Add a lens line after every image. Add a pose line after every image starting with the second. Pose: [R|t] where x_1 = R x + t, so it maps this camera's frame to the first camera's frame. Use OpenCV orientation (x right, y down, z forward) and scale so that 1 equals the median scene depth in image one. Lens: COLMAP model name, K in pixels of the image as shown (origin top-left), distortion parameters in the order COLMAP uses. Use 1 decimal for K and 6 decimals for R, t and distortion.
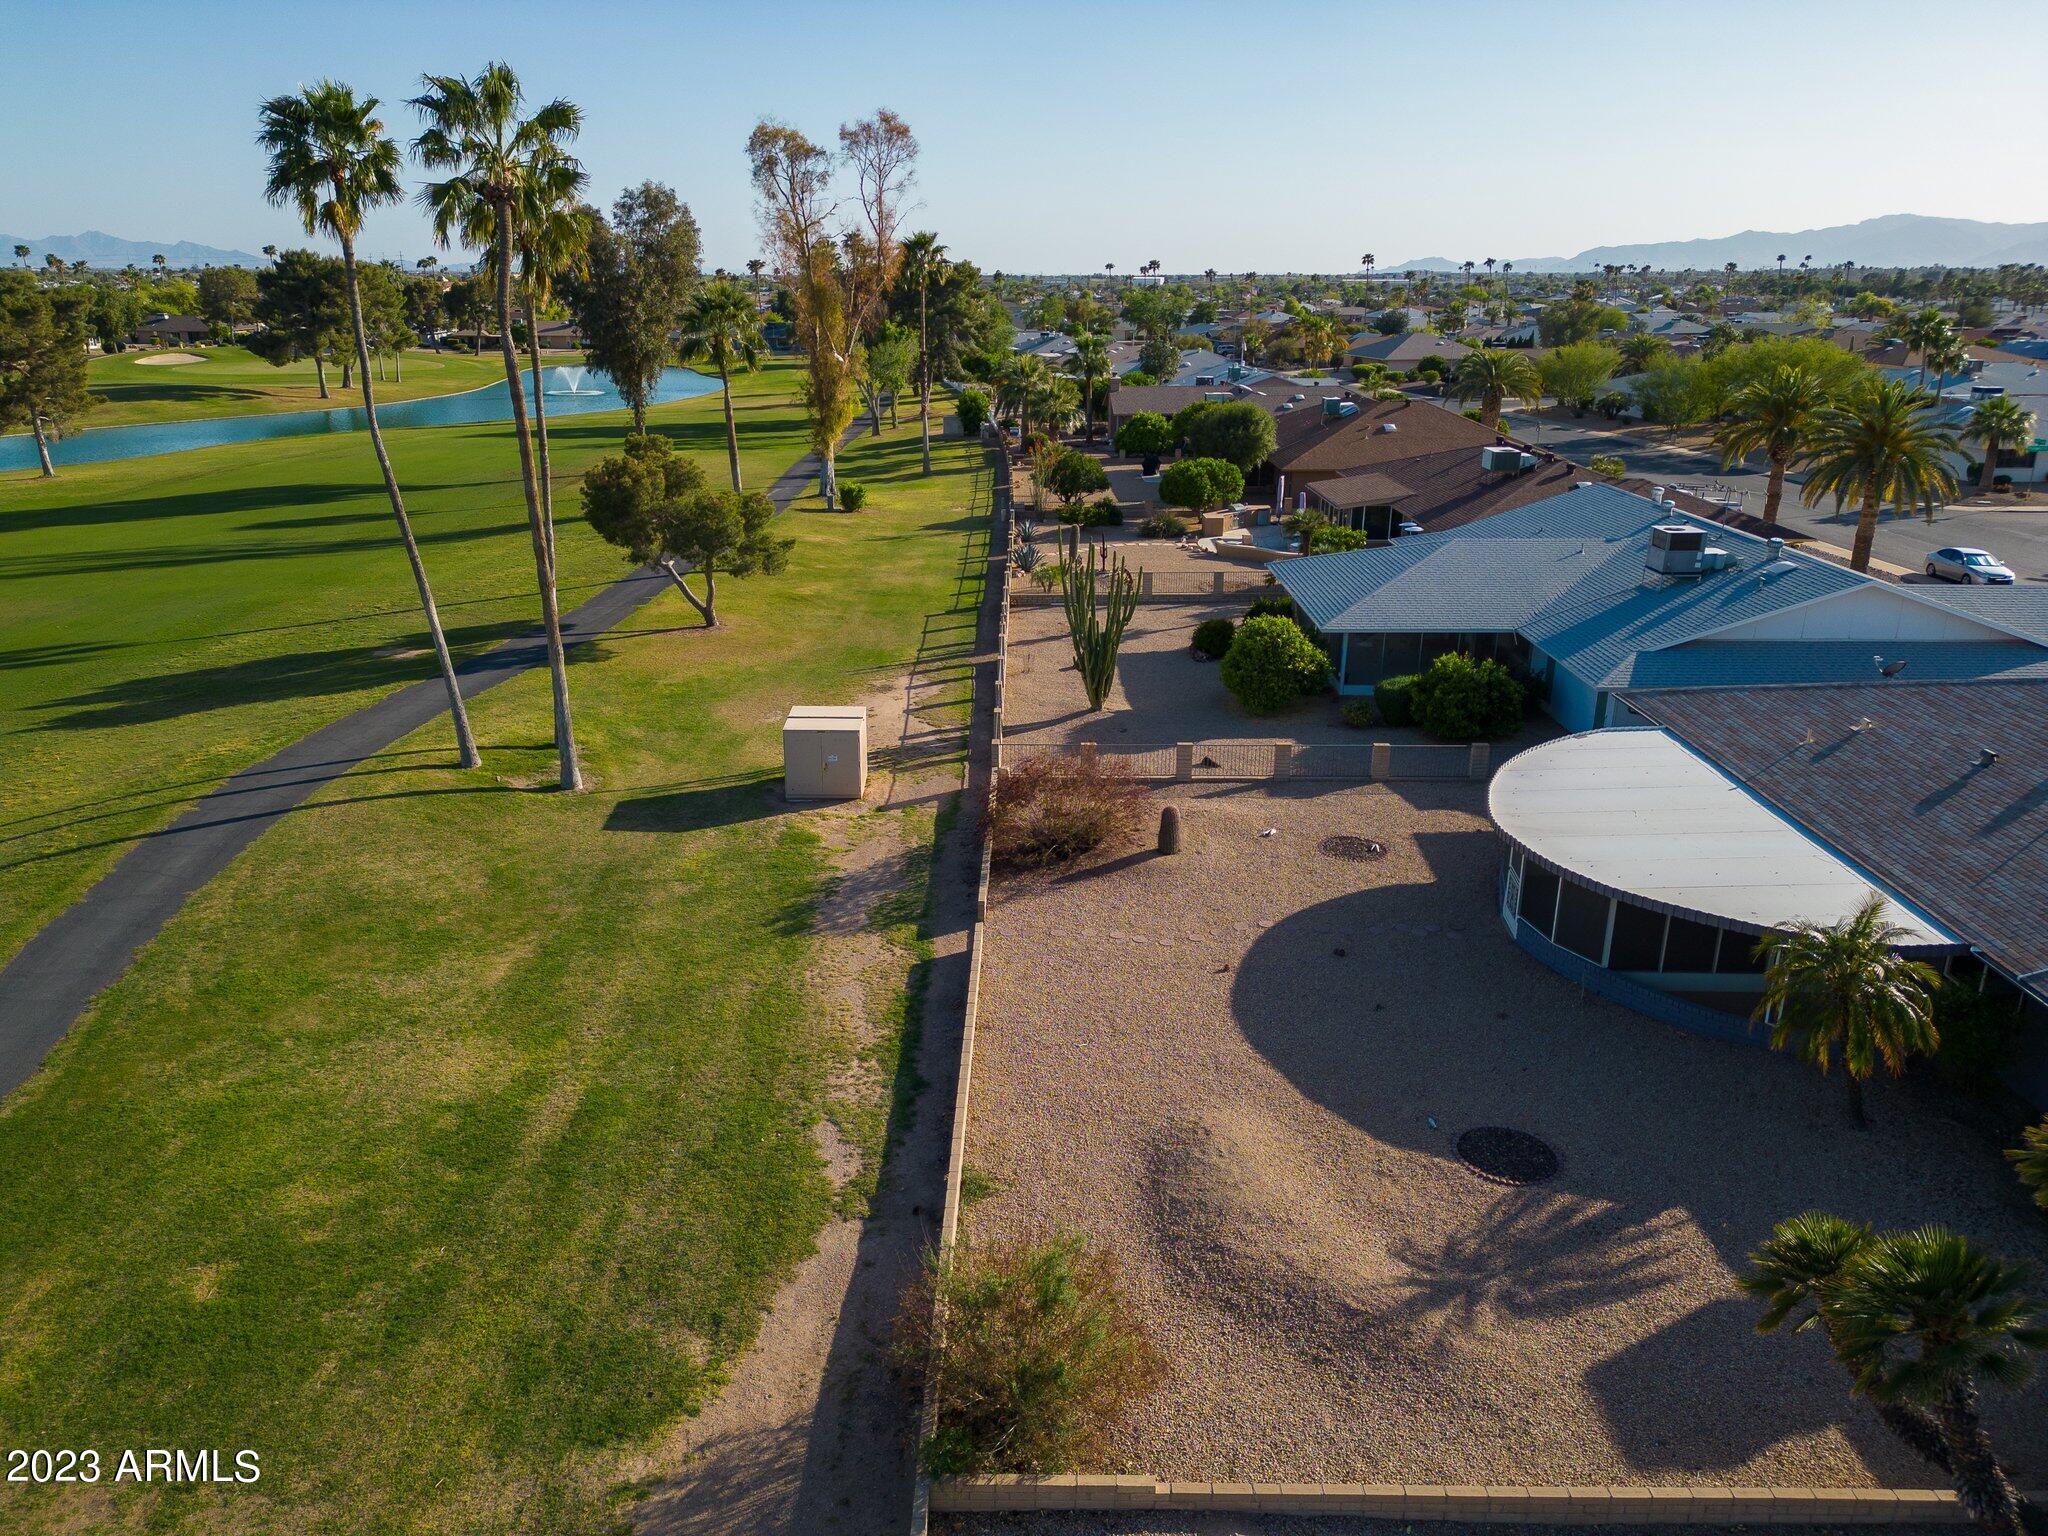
lens RADIAL K [[1431.6, 0, 1025.0], [0, 1431.6, 756.7], [0, 0, 1]] dist [0.086957, -0.086132]
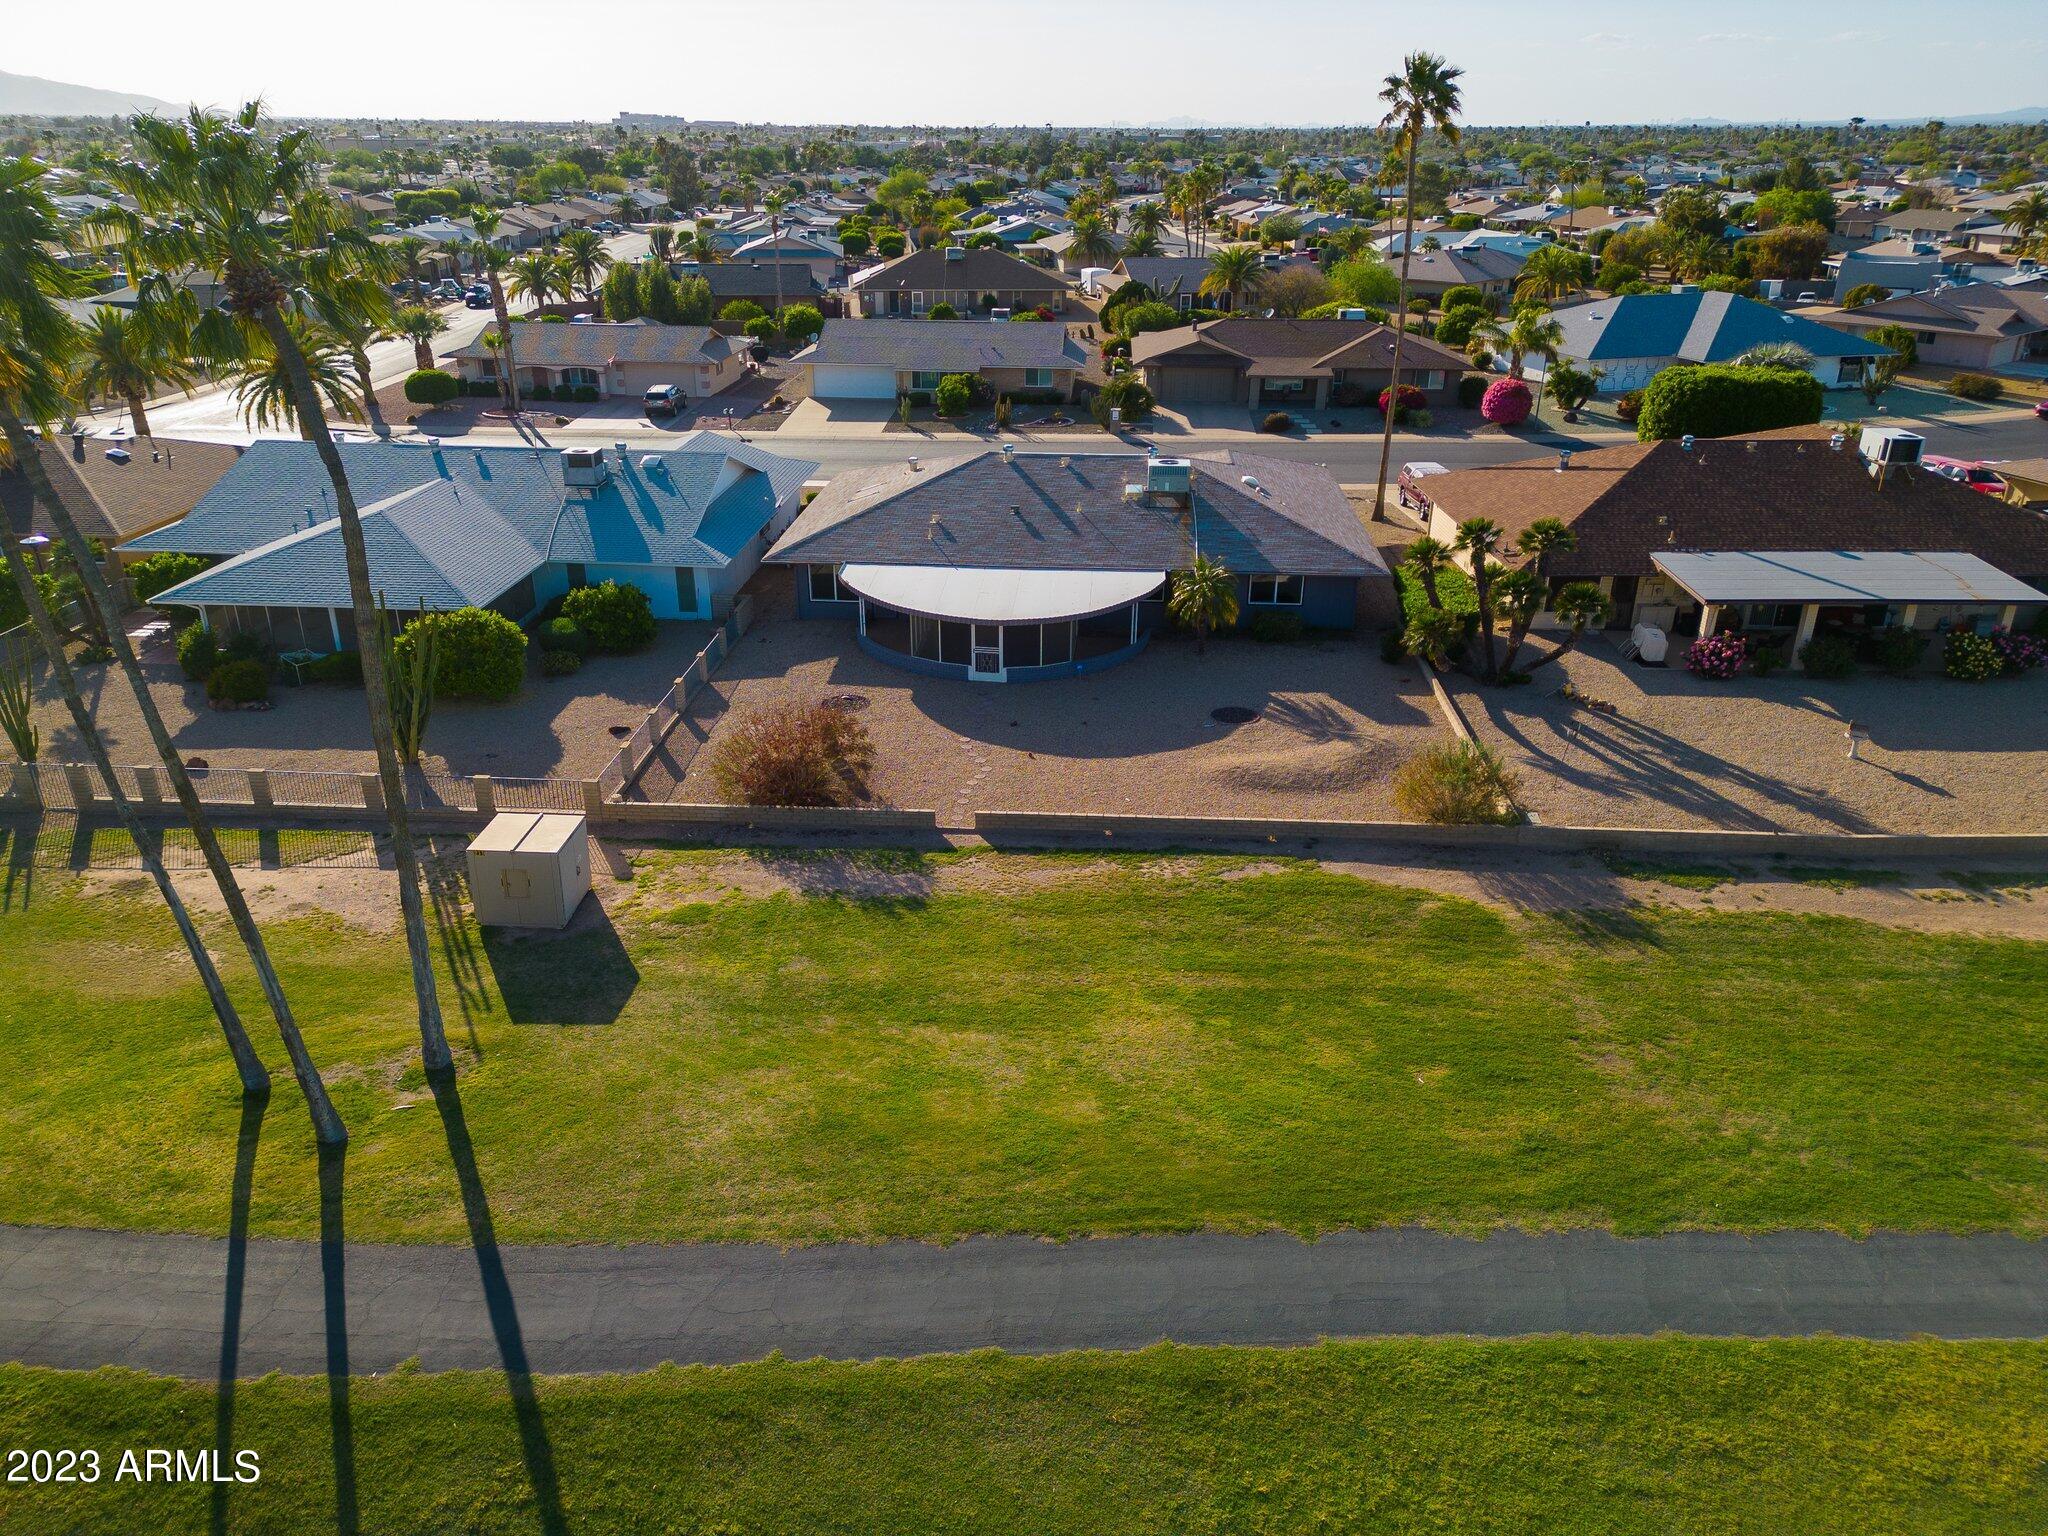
lens RADIAL K [[1431.6, 0, 1025.0], [0, 1431.6, 756.7], [0, 0, 1]] dist [0.086957, -0.086132]
pose [[0.041601, -0.402495, 0.914477, -1.568932], [0.293467, 0.879820, 0.373891, -0.537884], [-0.955064, 0.252814, 0.154720, 0.967607]]
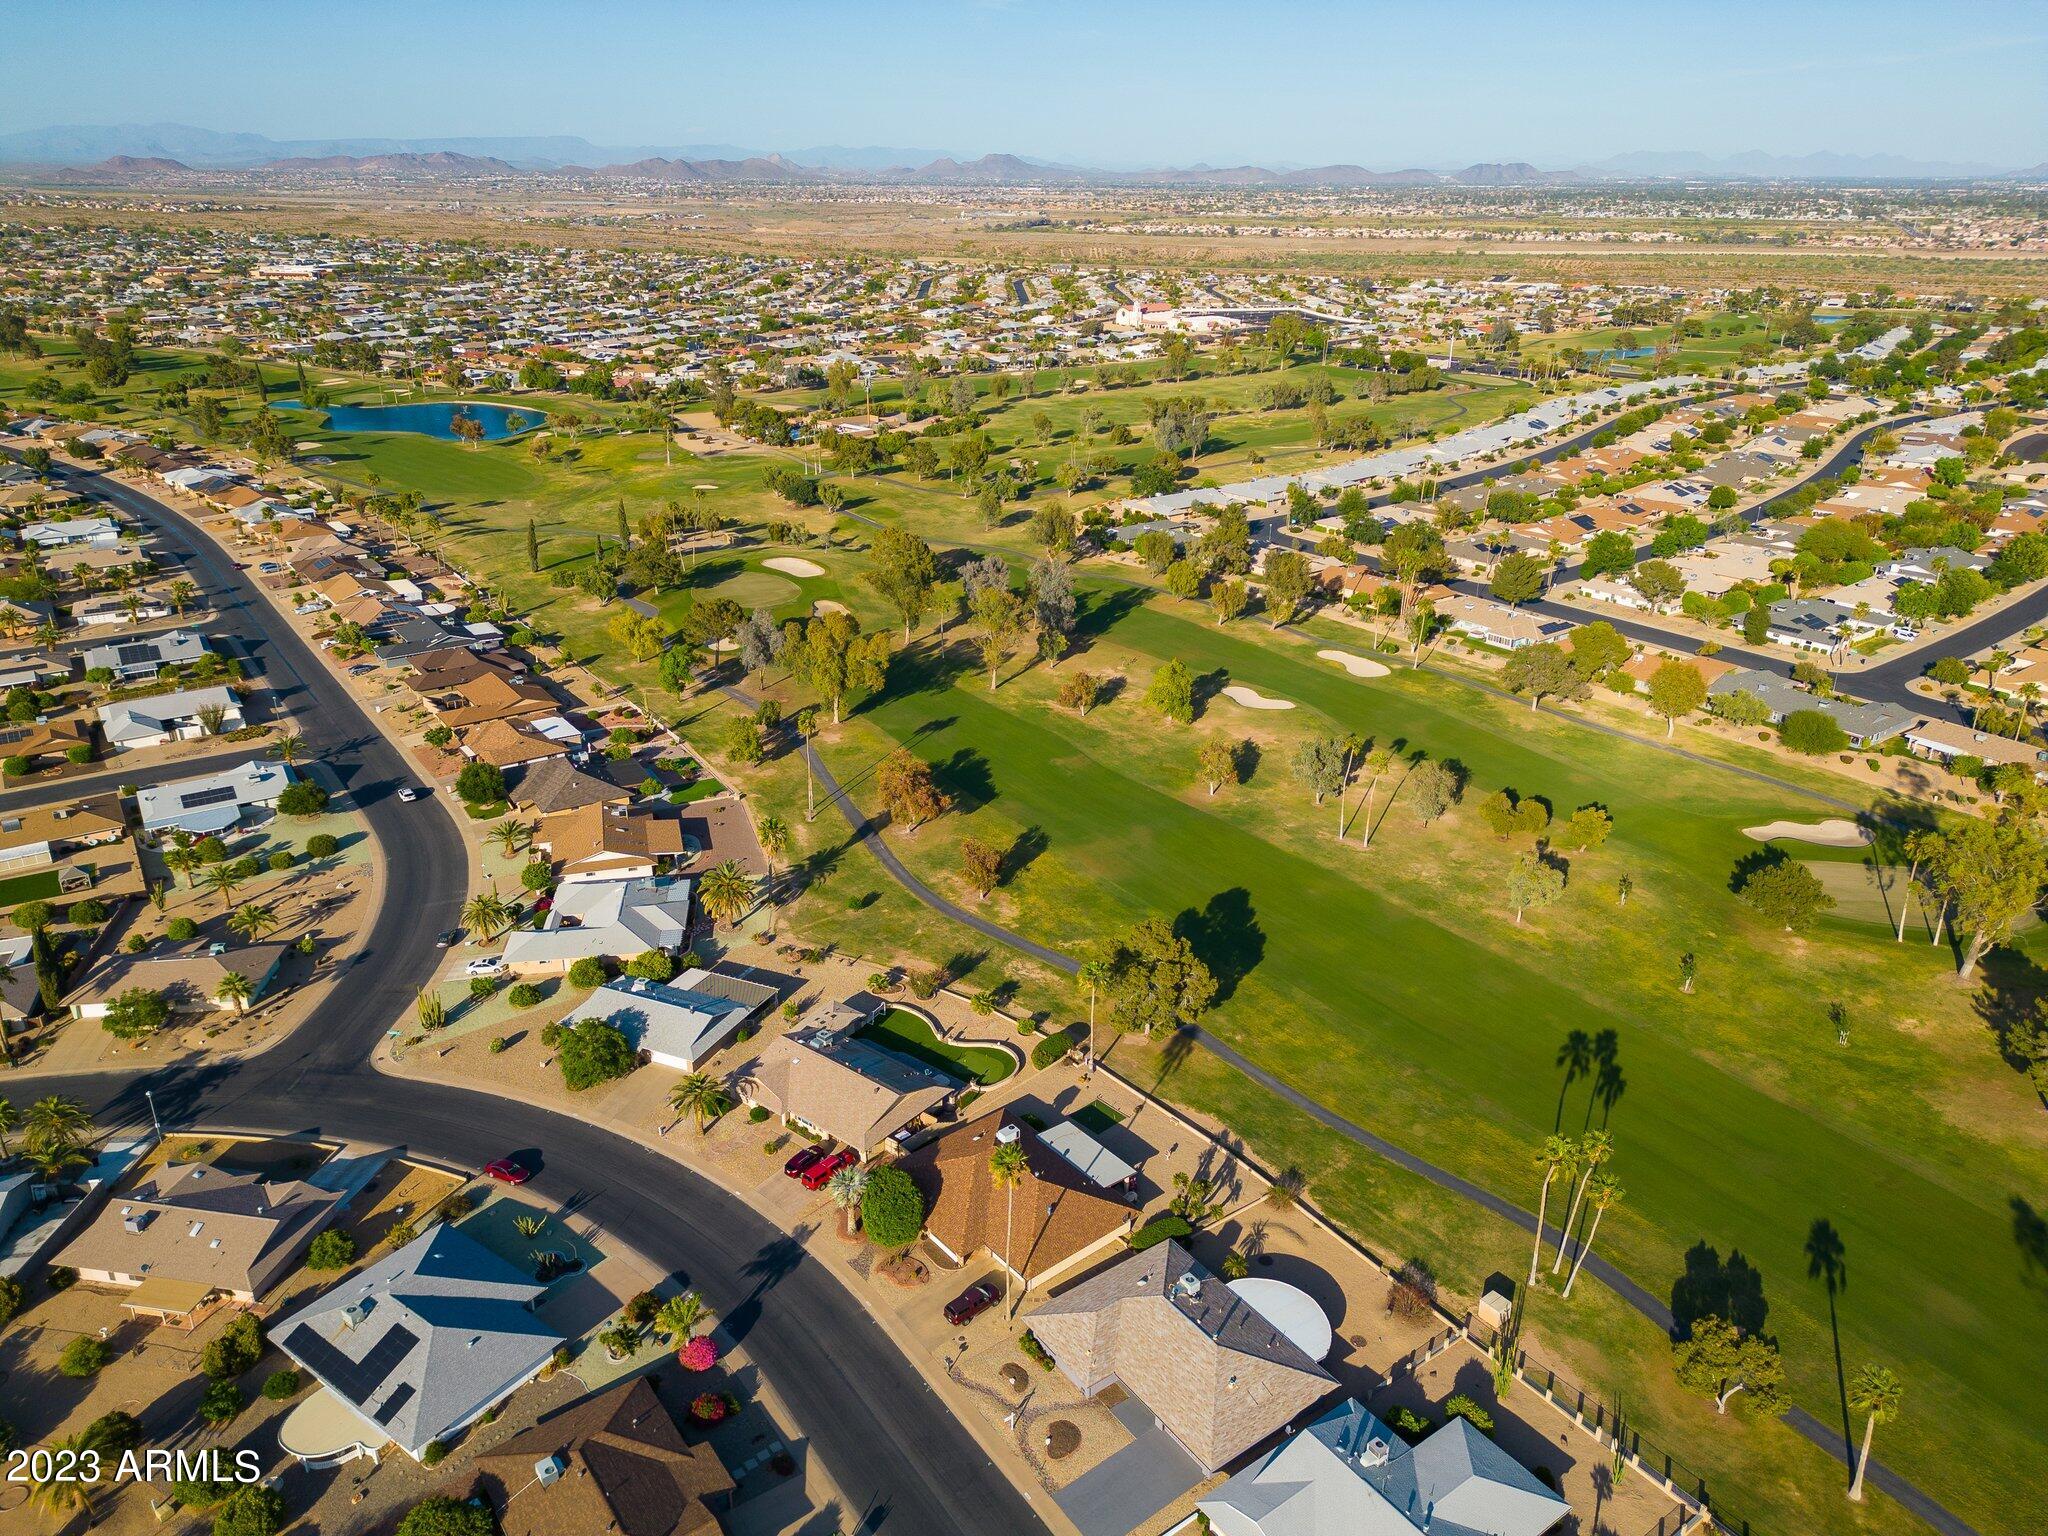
lens RADIAL K [[1431.6, 0, 1025.0], [0, 1431.6, 756.7], [0, 0, 1]] dist [0.086957, -0.086132]
pose [[-0.813164, 0.220949, -0.538466, 4.227476], [-0.171695, 0.792915, 0.584642, -5.167089], [0.556133, 0.567862, -0.606835, 3.048951]]
